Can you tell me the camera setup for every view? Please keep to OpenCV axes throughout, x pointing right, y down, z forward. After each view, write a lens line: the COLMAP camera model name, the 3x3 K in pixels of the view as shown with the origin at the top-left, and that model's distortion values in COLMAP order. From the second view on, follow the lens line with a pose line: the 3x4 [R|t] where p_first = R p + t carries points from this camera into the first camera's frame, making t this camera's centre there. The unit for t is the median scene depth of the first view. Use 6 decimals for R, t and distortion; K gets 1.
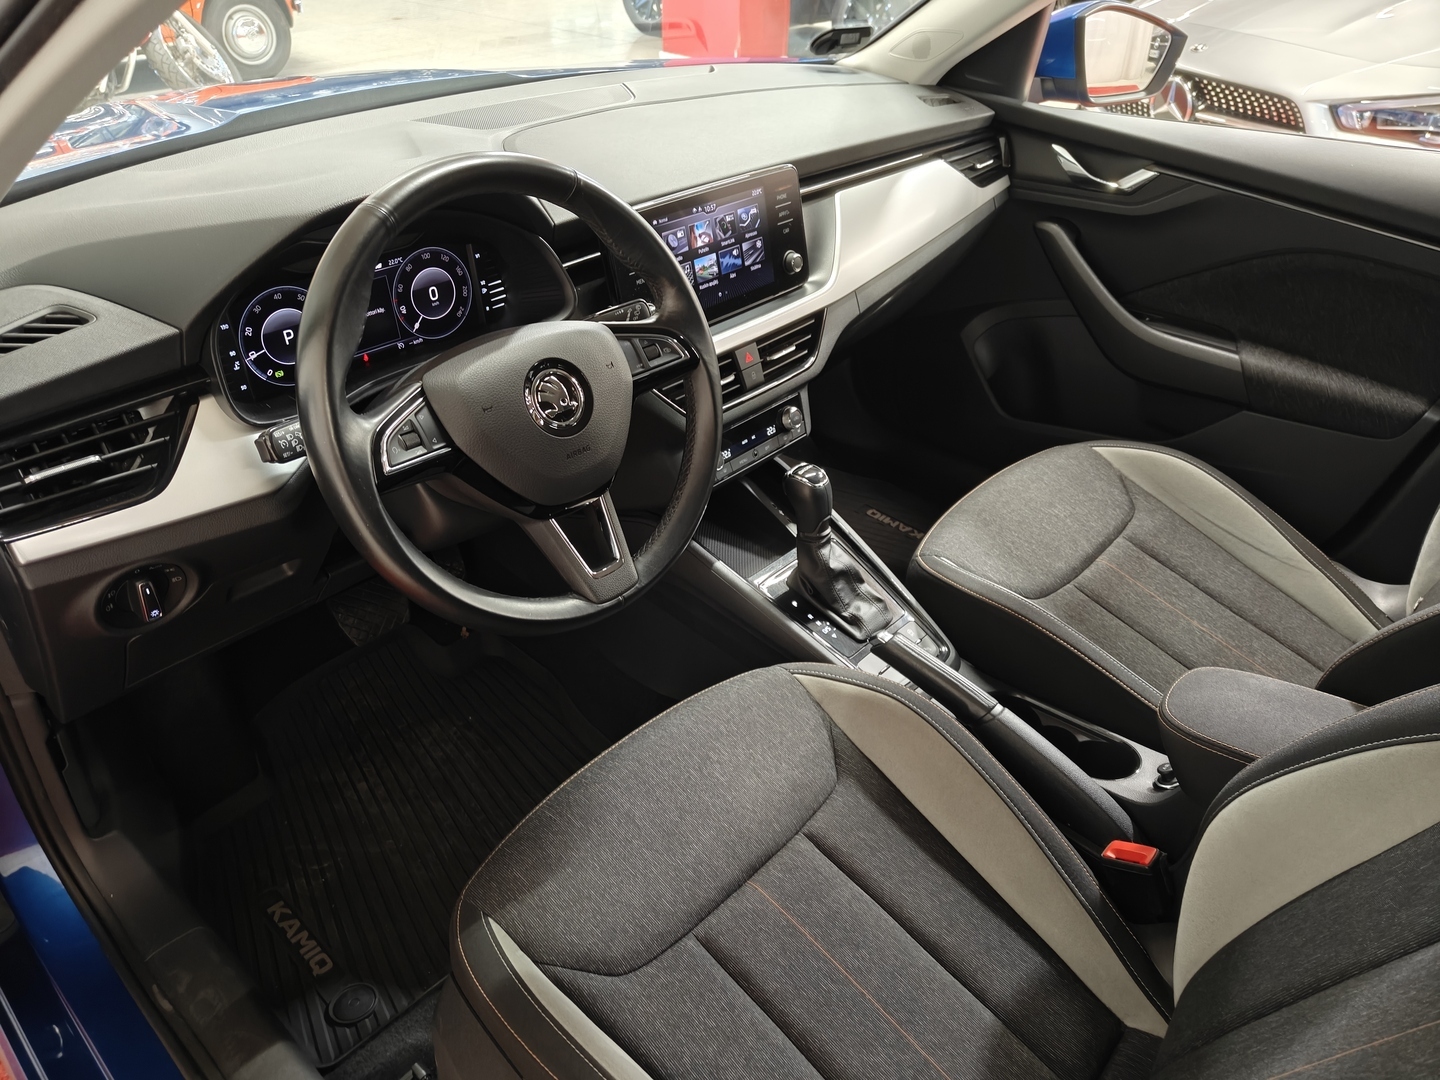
lens RADIAL K [[1000.5, 0, 718.8], [0, 1000.5, 546.6], [0, 0, 1]] dist [0.003559, 0.005098]
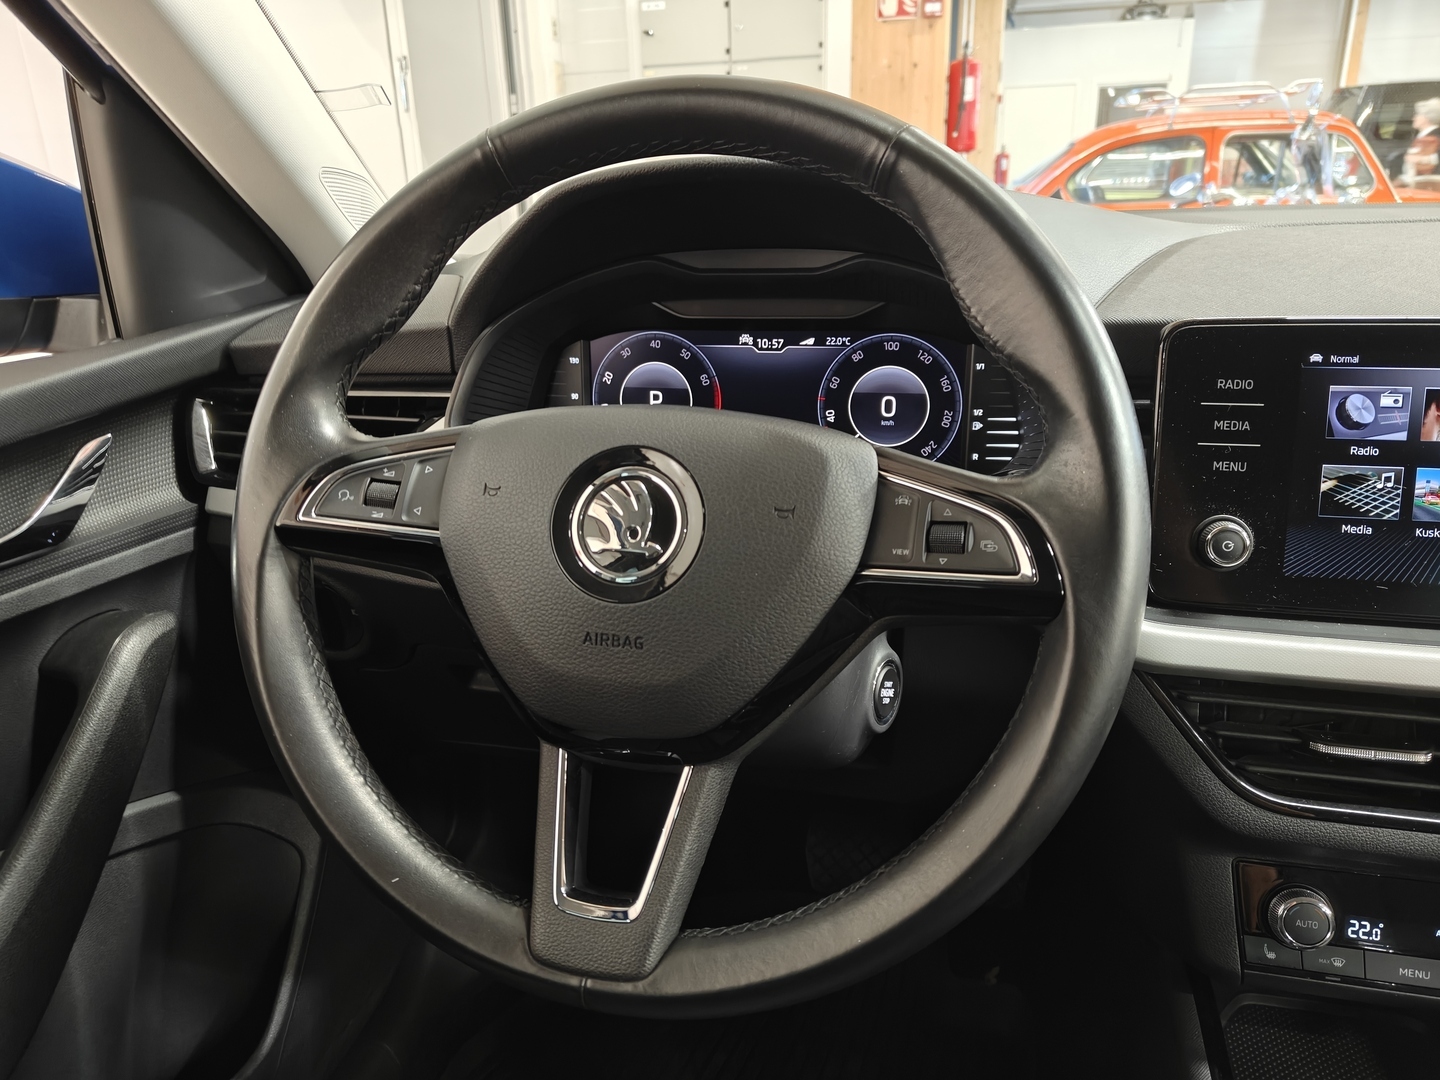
lens RADIAL K [[1009.6, 0, 726.1], [0, 1009.6, 542.4], [0, 0, 1]] dist [0.026590, -0.031378]
pose [[0.486099, 0.263994, -0.833076, 0.199638], [-0.471877, 0.881655, 0.004049, -0.119545], [0.735554, 0.391141, 0.553144, 0.551269]]
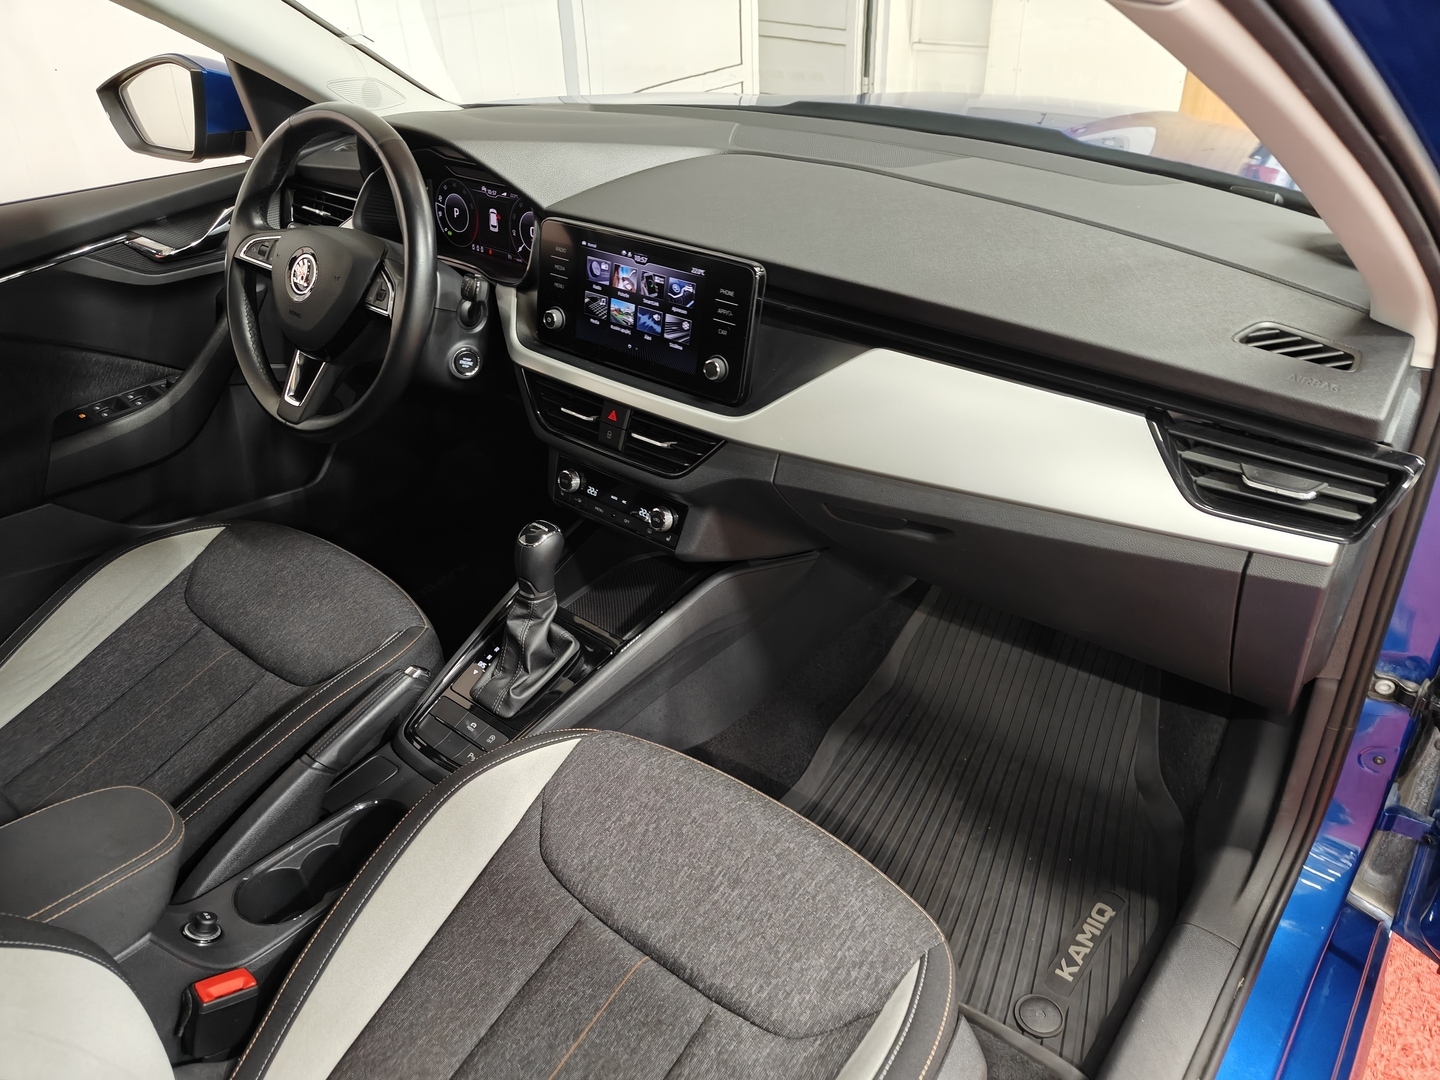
lens RADIAL K [[978.1, 0, 740.2], [0, 978.1, 563.2], [0, 0, 1]] dist [-0.002109, -0.001875]
pose [[0.083404, 0.561669, -0.823148, 0.925608], [-0.553302, 0.713101, 0.430517, -0.582231], [0.828795, 0.419542, 0.370248, 0.849594]]
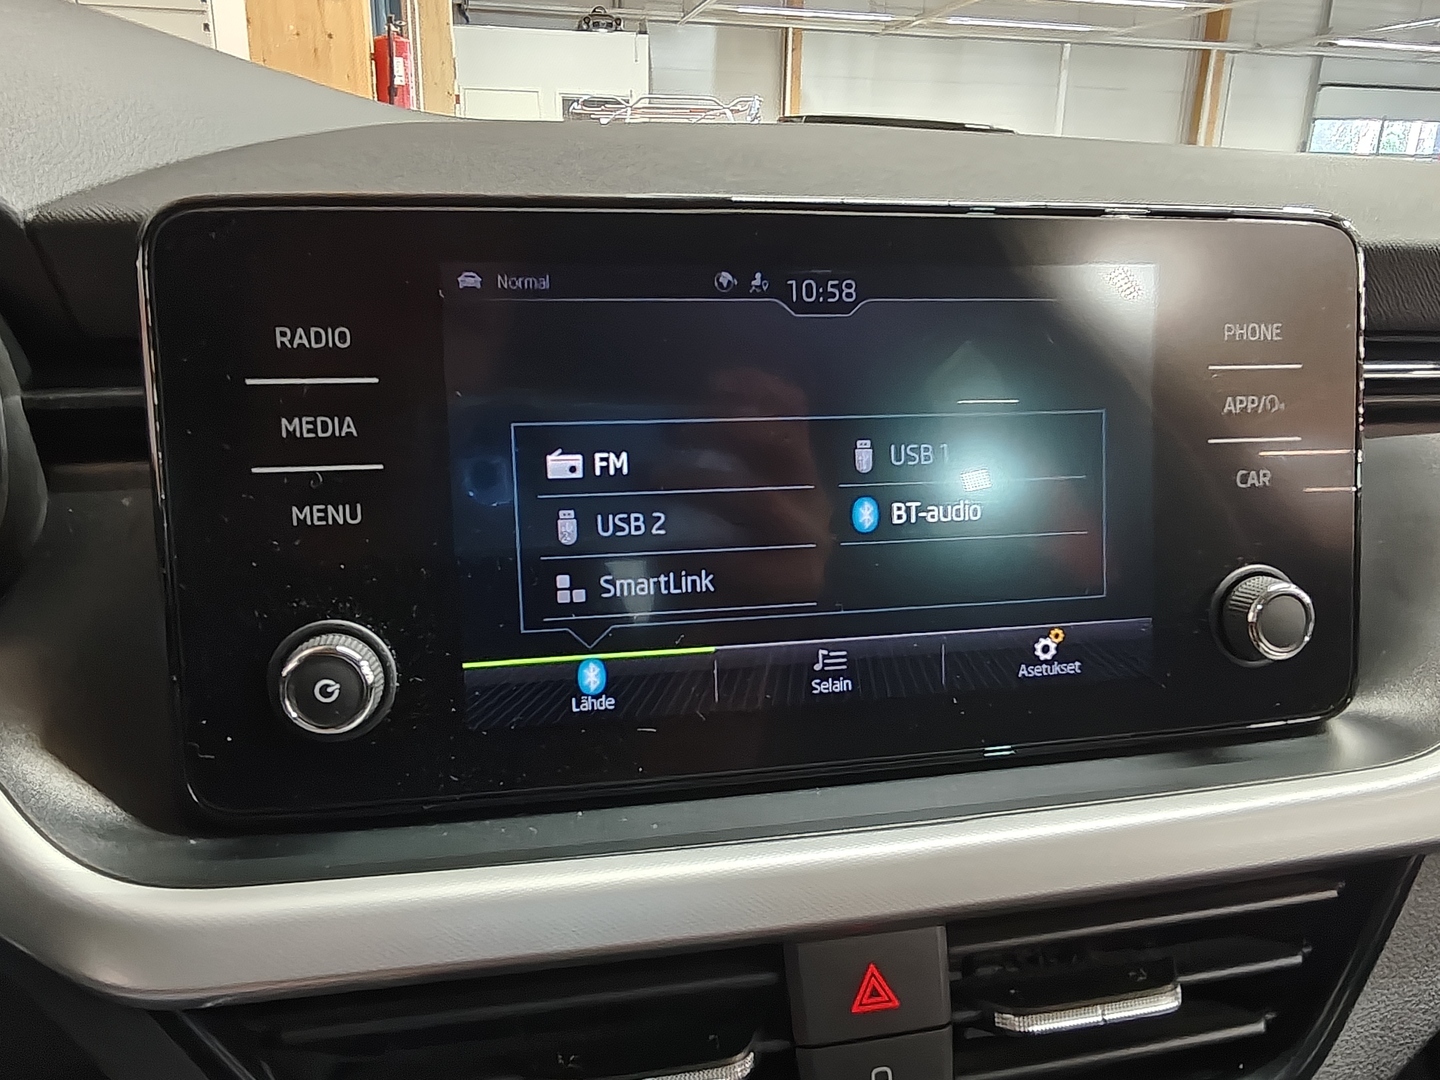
lens RADIAL K [[1109.2, 0, 725.9], [0, 1109.2, 543.0], [0, 0, 1]] dist [0.000415, 0.002026]
pose [[0.821278, 0.171183, -0.544242, 0.117338], [-0.331575, 0.919498, -0.211144, -0.225707], [0.464285, 0.353865, 0.811923, 0.804175]]
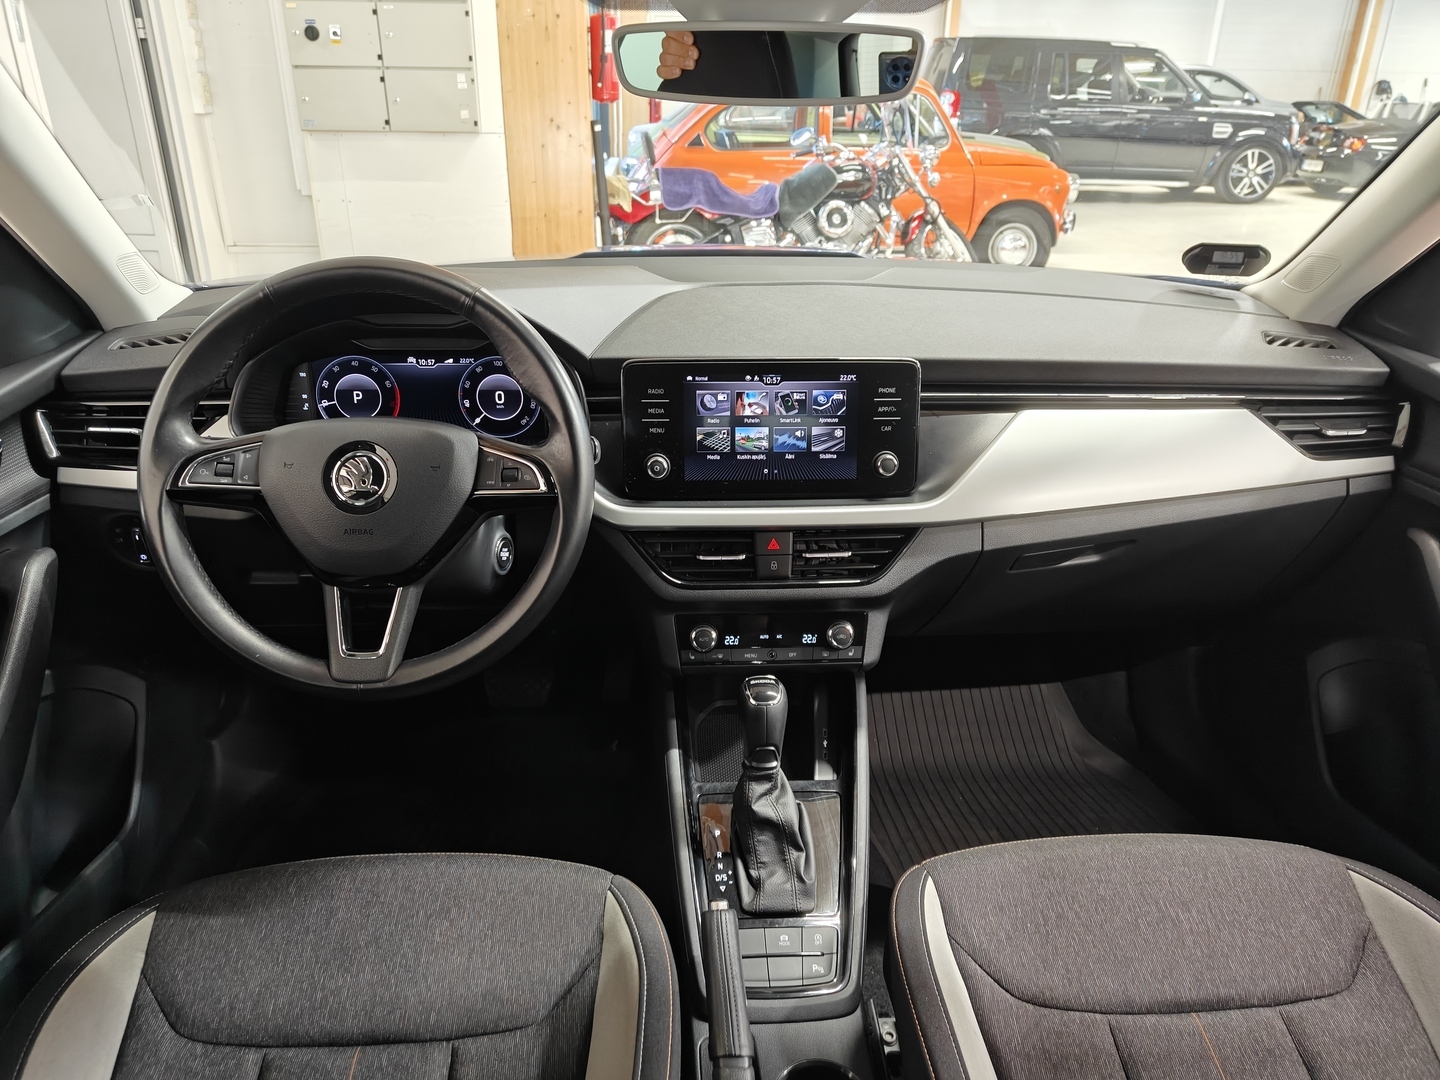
lens RADIAL K [[1006.2, 0, 720.0], [0, 1006.2, 540.0], [0, 0, 1]] dist [0.025716, -0.028642]
pose [[0.721668, 0.275976, -0.634848, 0.587407], [-0.397974, 0.915789, -0.054295, -0.131468], [0.566403, 0.291836, 0.770727, 0.293716]]
